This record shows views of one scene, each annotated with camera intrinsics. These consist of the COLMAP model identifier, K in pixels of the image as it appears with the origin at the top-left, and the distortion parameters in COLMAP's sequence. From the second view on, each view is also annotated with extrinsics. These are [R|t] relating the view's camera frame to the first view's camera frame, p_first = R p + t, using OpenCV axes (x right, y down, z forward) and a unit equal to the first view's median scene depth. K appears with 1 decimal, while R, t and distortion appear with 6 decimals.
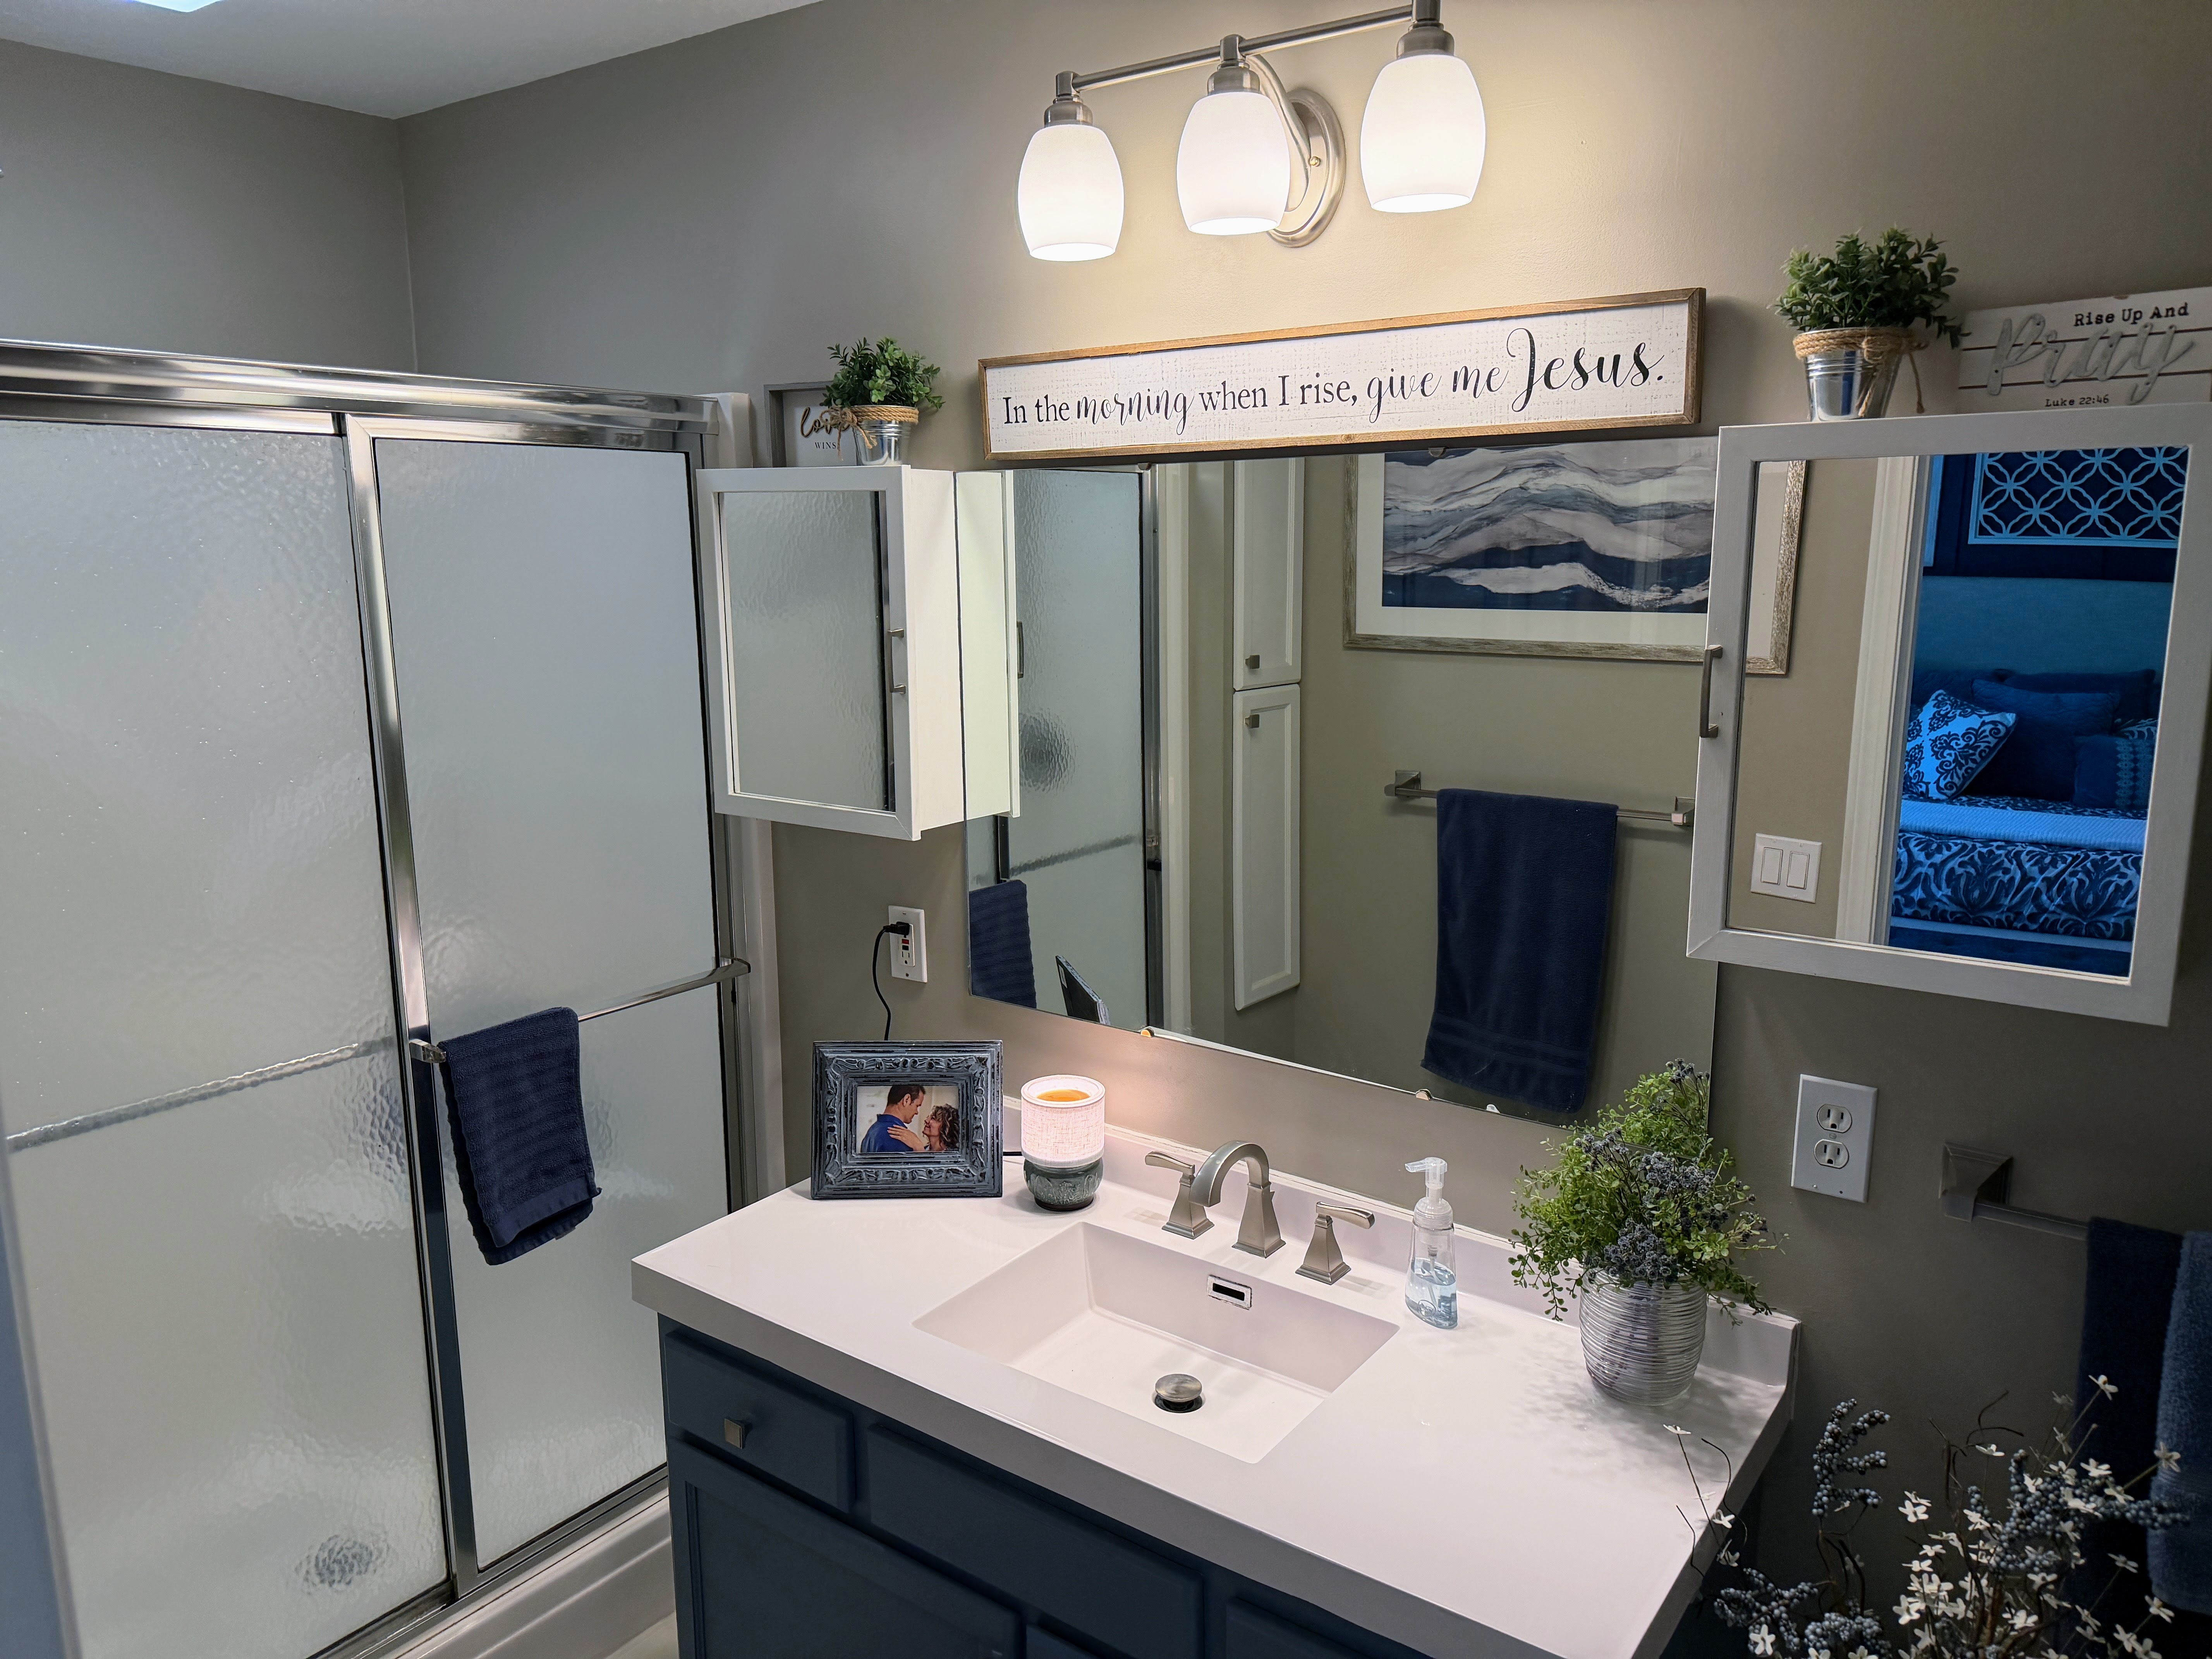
lens RADIAL K [[1552.8, 0, 1106.0], [0, 1552.8, 829.5], [0, 0, 1]] dist [-0.002886, -0.003343]
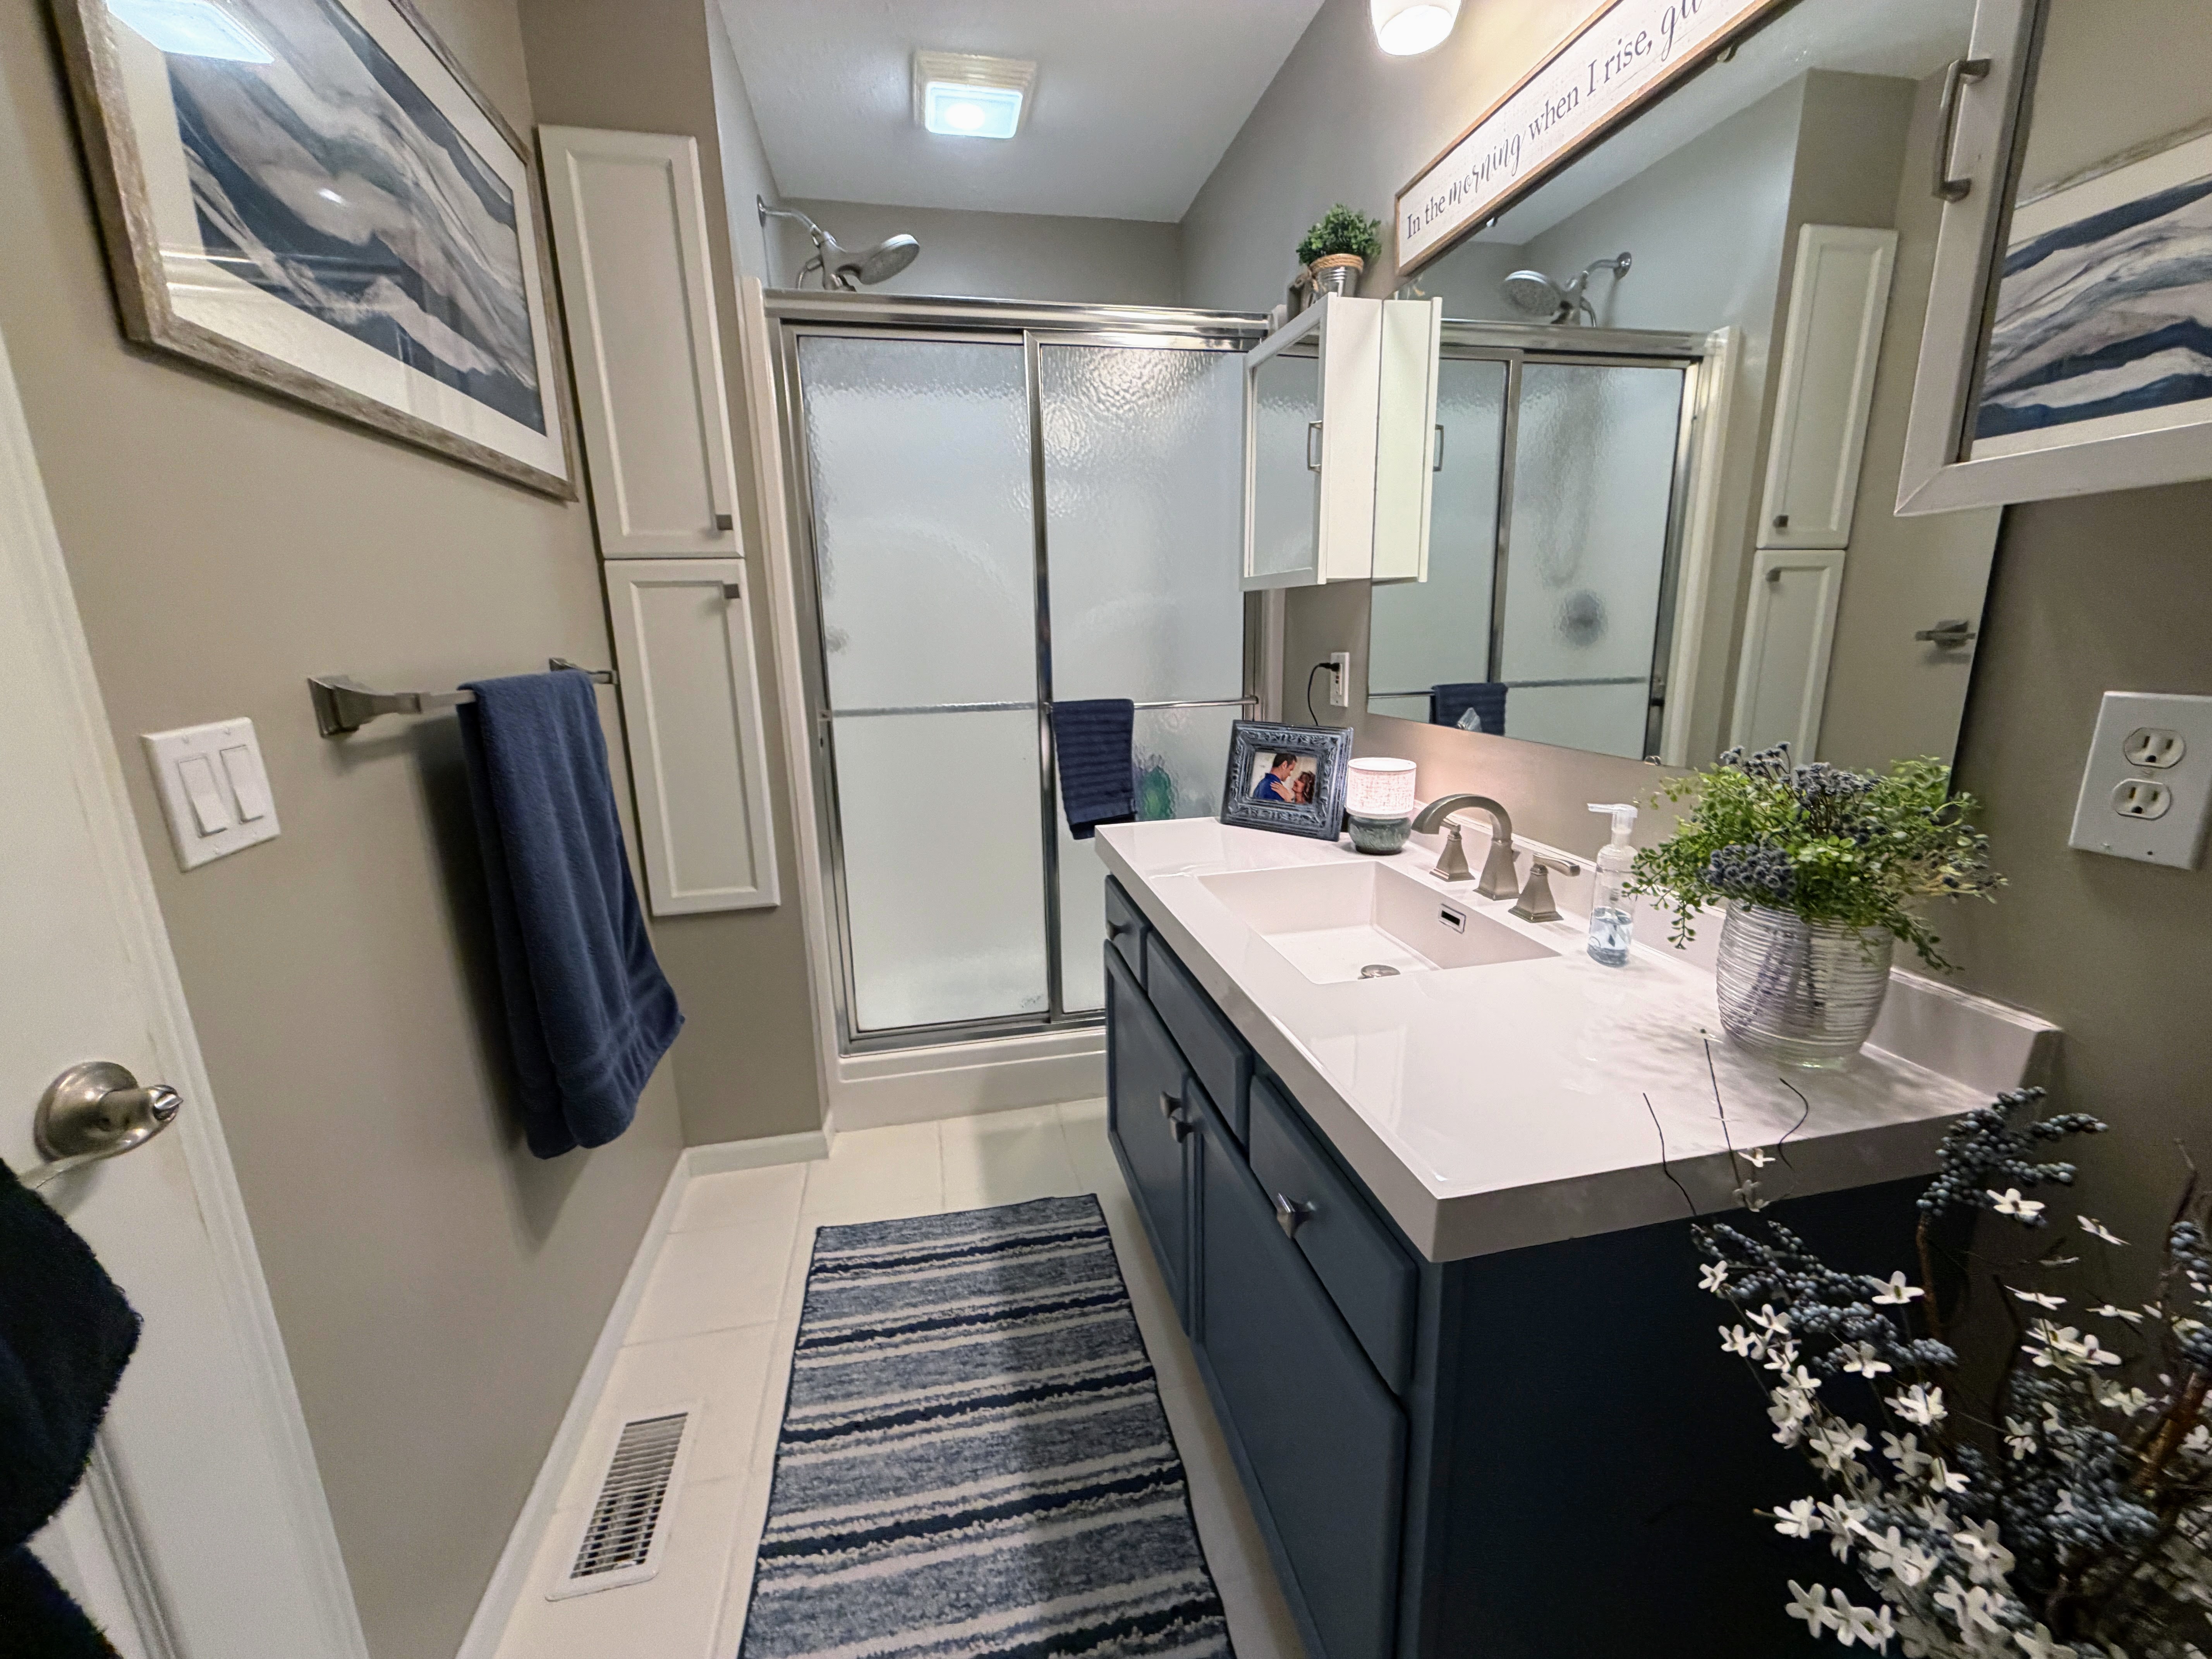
lens RADIAL K [[885.6, 0, 1093.2], [0, 885.6, 820.4], [0, 0, 1]] dist [-0.002481, 0.000156]
pose [[0.755001, 0.138823, -0.640860, 0.278694], [-0.106952, 0.990316, 0.088521, 0.180002], [0.646942, 0.001707, 0.762537, 0.282426]]
